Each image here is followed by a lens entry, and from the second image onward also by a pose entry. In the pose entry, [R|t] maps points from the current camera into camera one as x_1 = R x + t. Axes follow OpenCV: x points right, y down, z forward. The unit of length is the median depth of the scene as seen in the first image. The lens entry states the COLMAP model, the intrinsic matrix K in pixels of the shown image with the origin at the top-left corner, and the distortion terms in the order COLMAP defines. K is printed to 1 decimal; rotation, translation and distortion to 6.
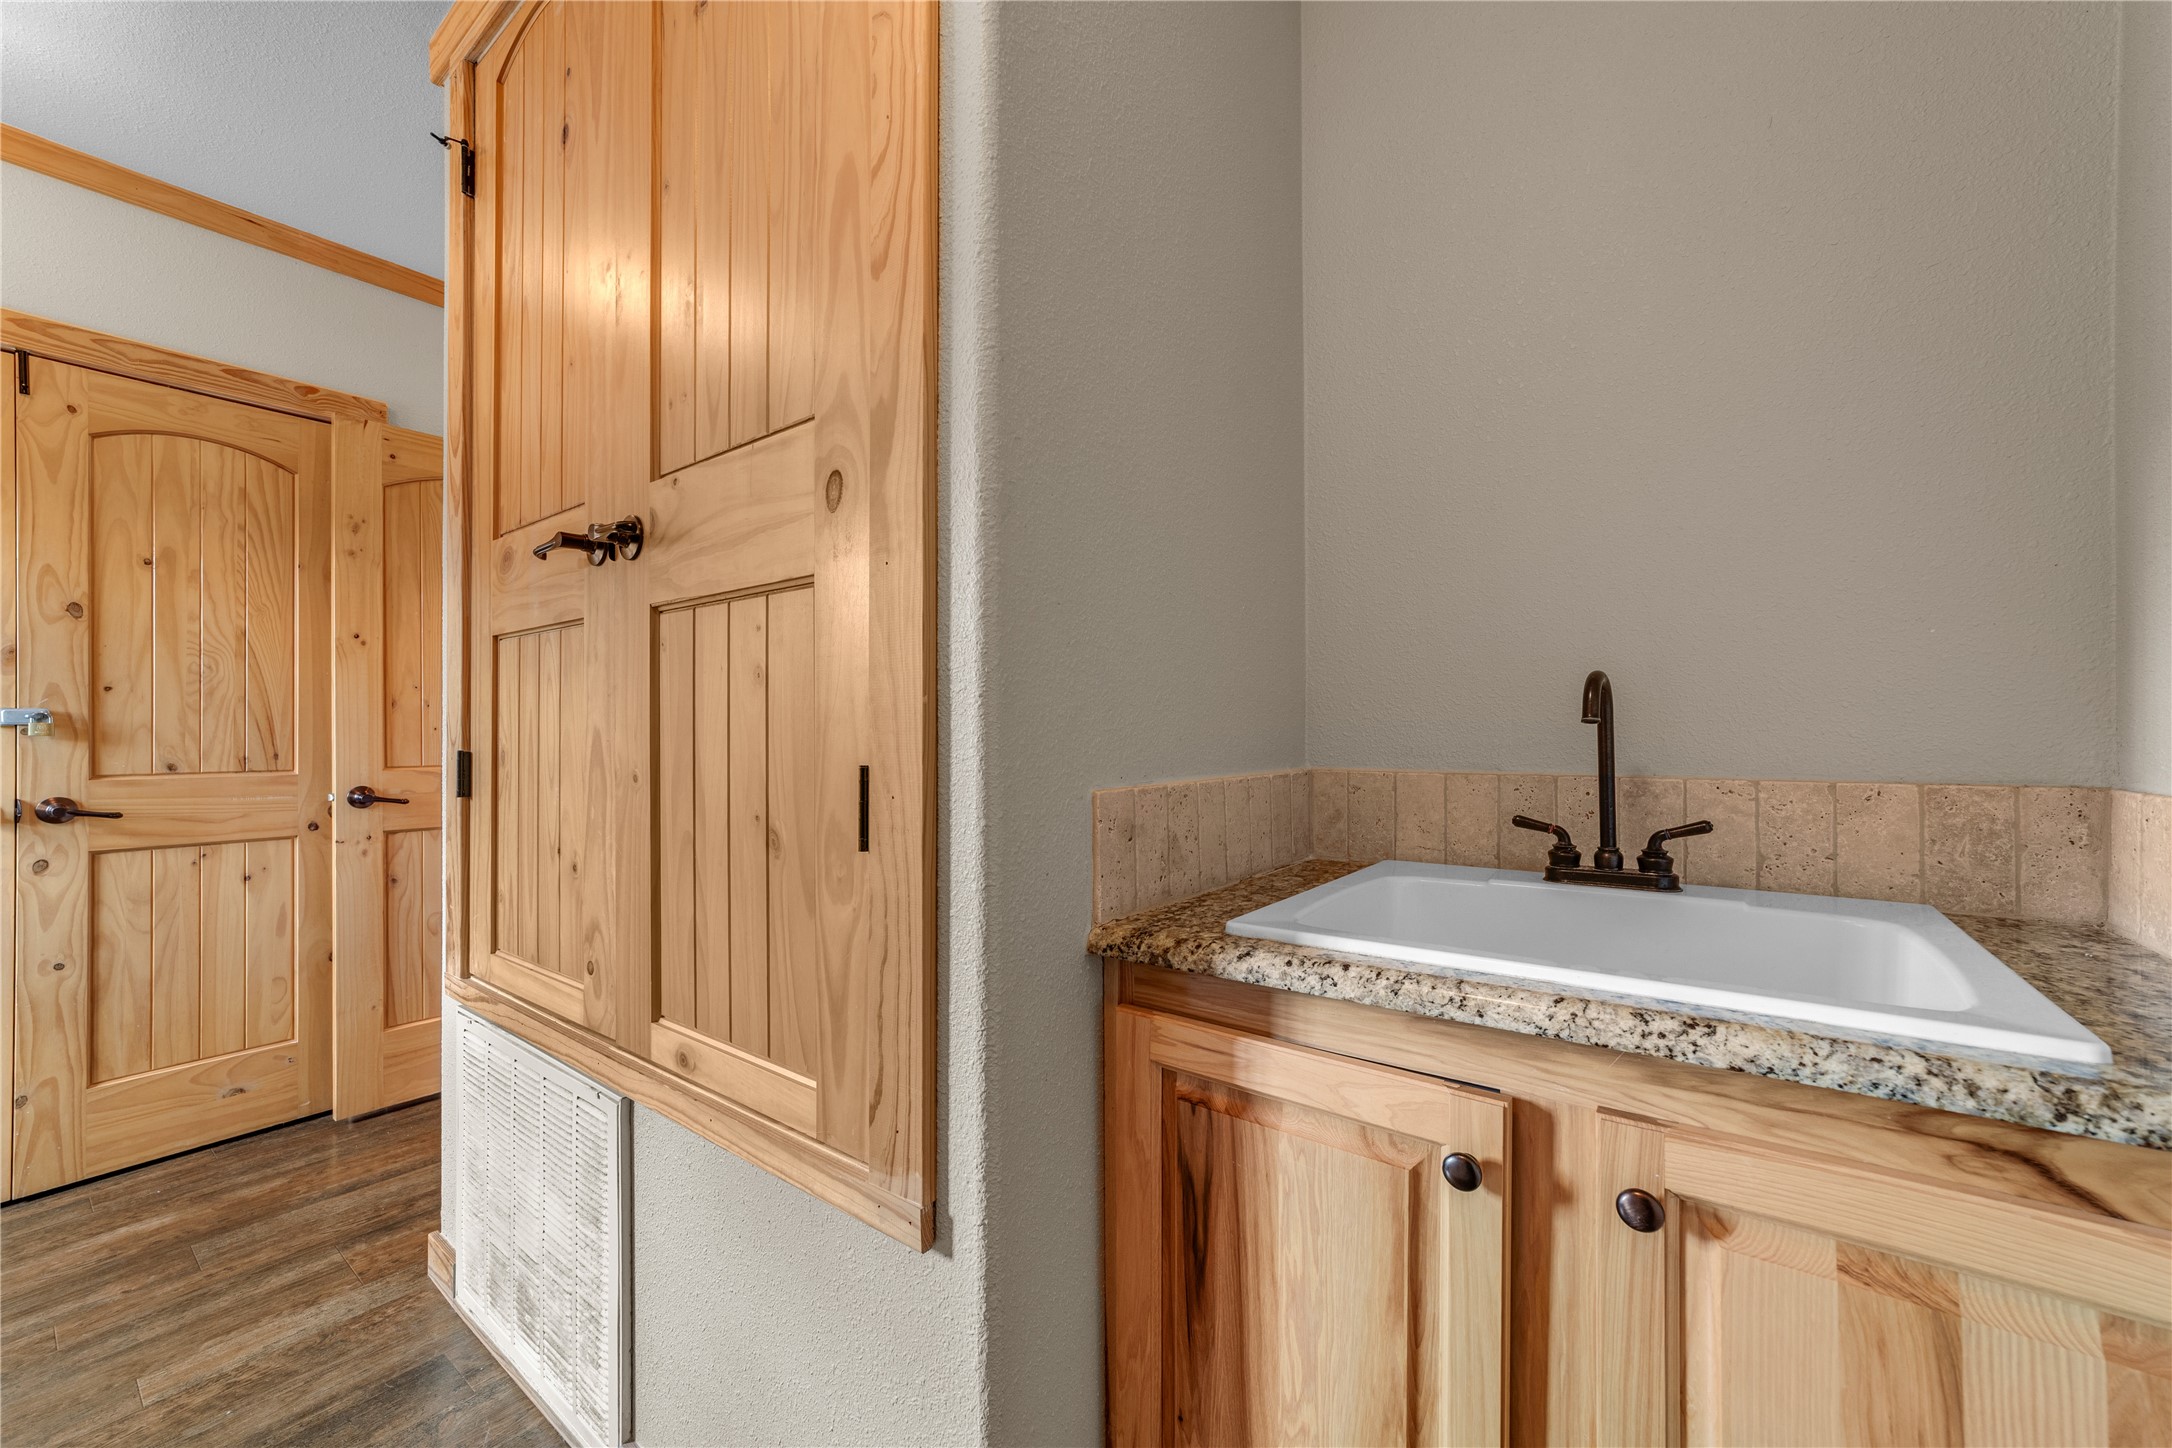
lens RADIAL K [[847.6, 0, 1080.1], [0, 847.6, 720.3], [0, 0, 1]] dist [-0.018232, 0.007817]
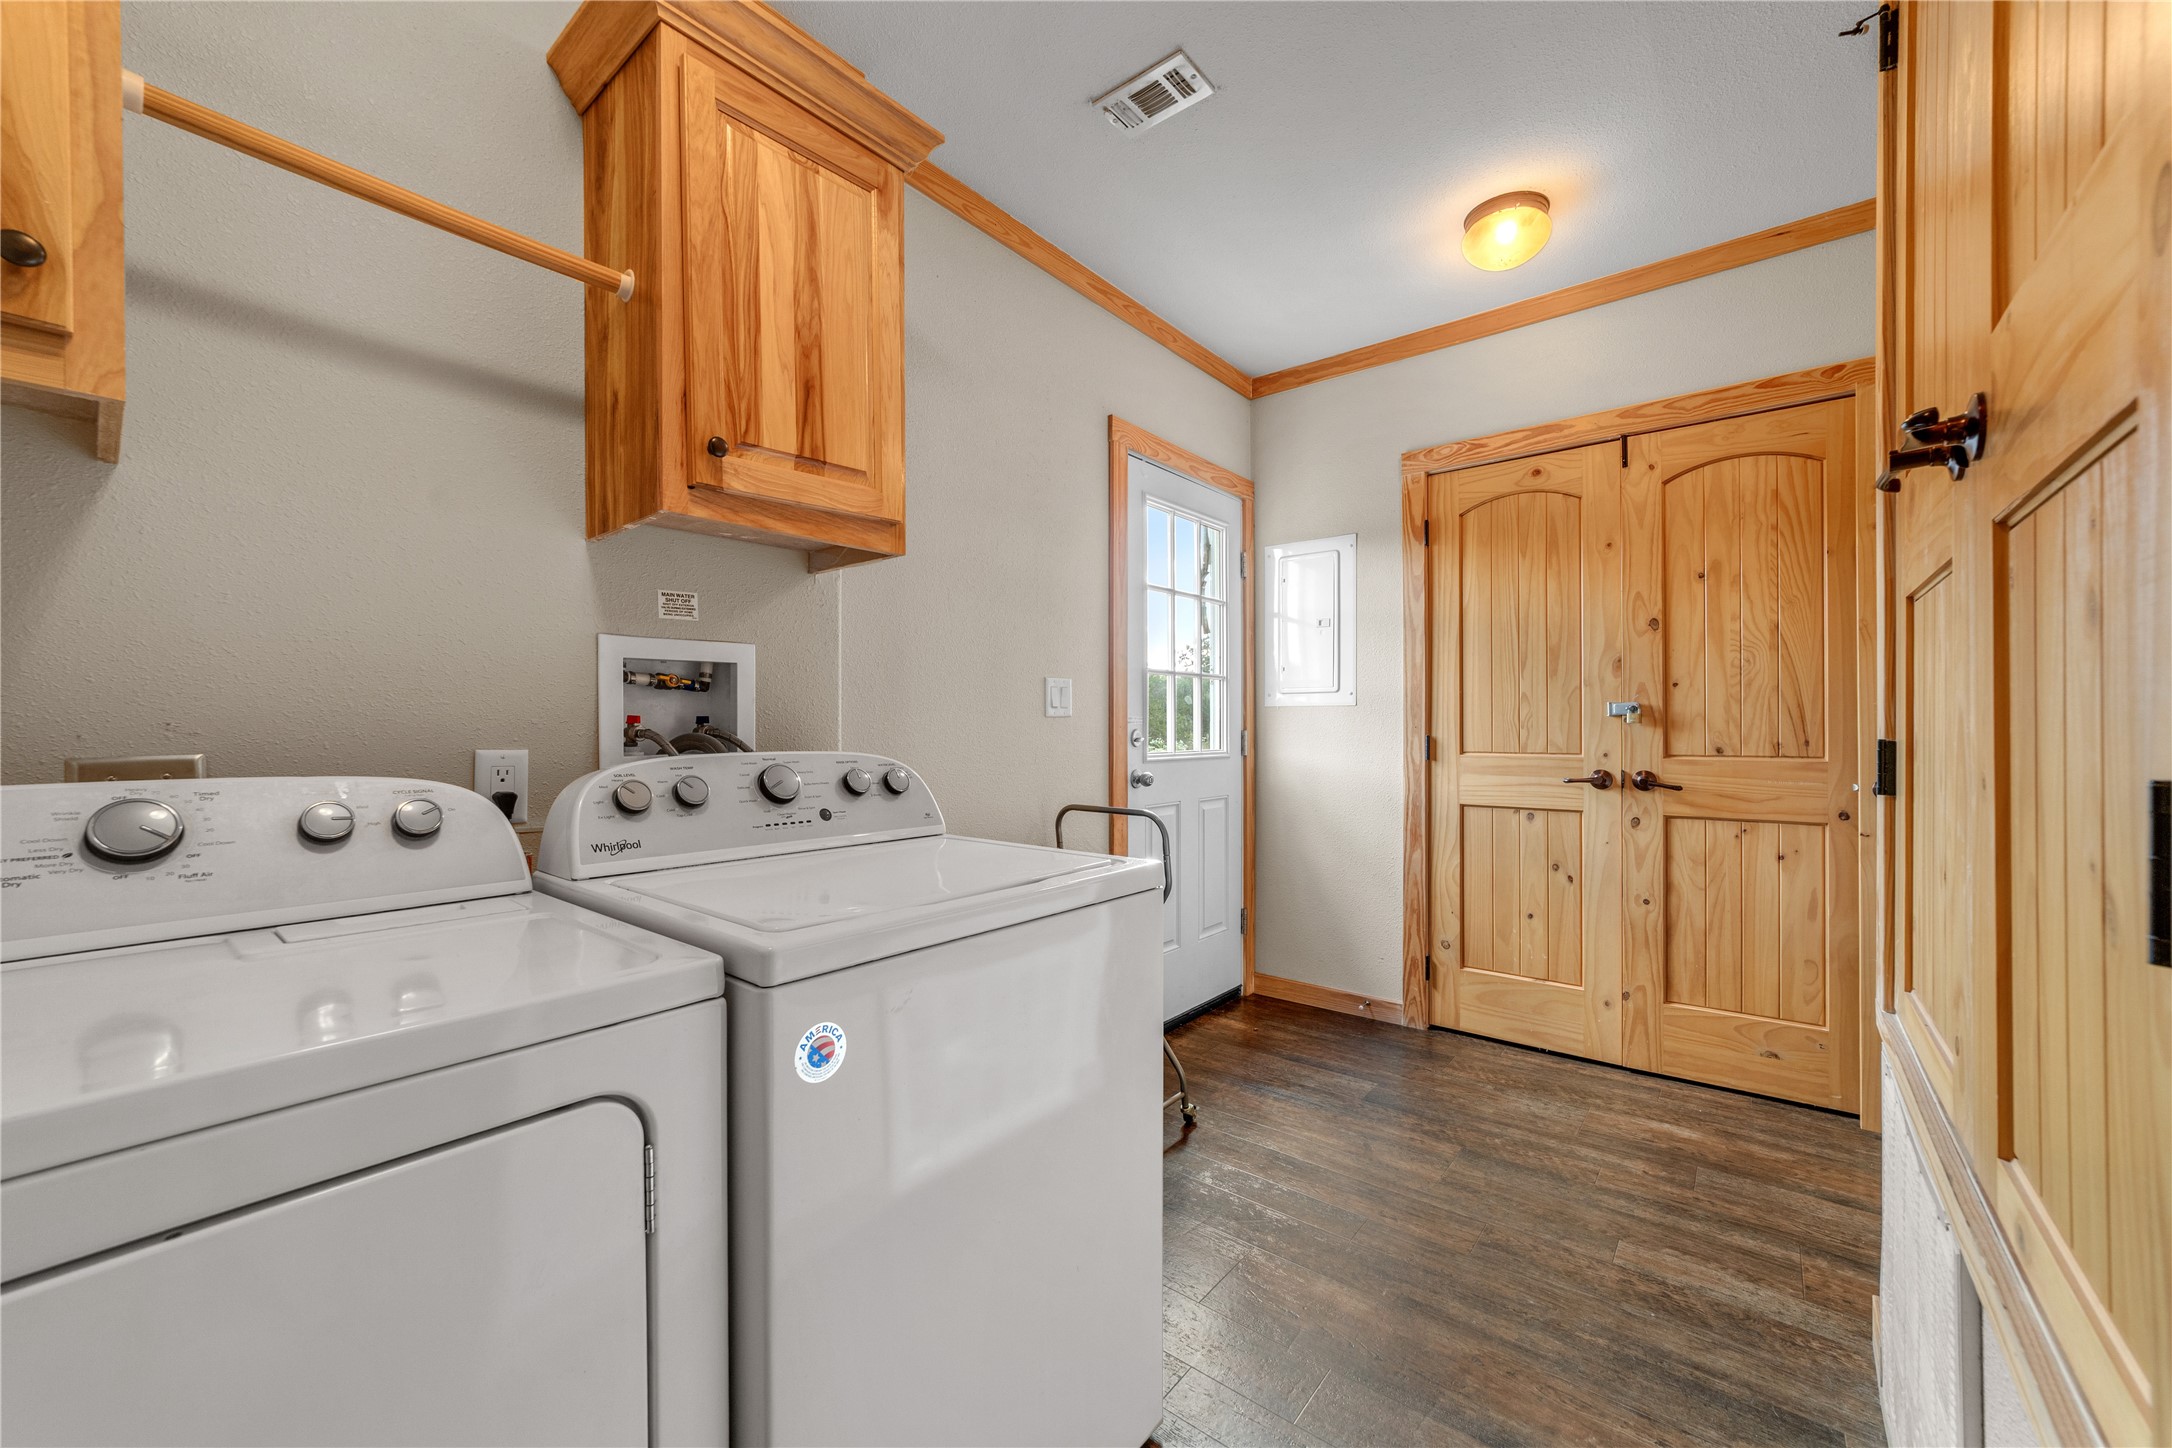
lens RADIAL K [[839.0, 0, 1087.9], [0, 839.0, 719.9], [0, 0, 1]] dist [-0.015039, 0.007638]
pose [[-0.032143, -0.005295, -0.999469, 0.095328], [0.018935, 0.999803, -0.005906, 0.005058], [0.999304, -0.019114, -0.032036, 0.185215]]
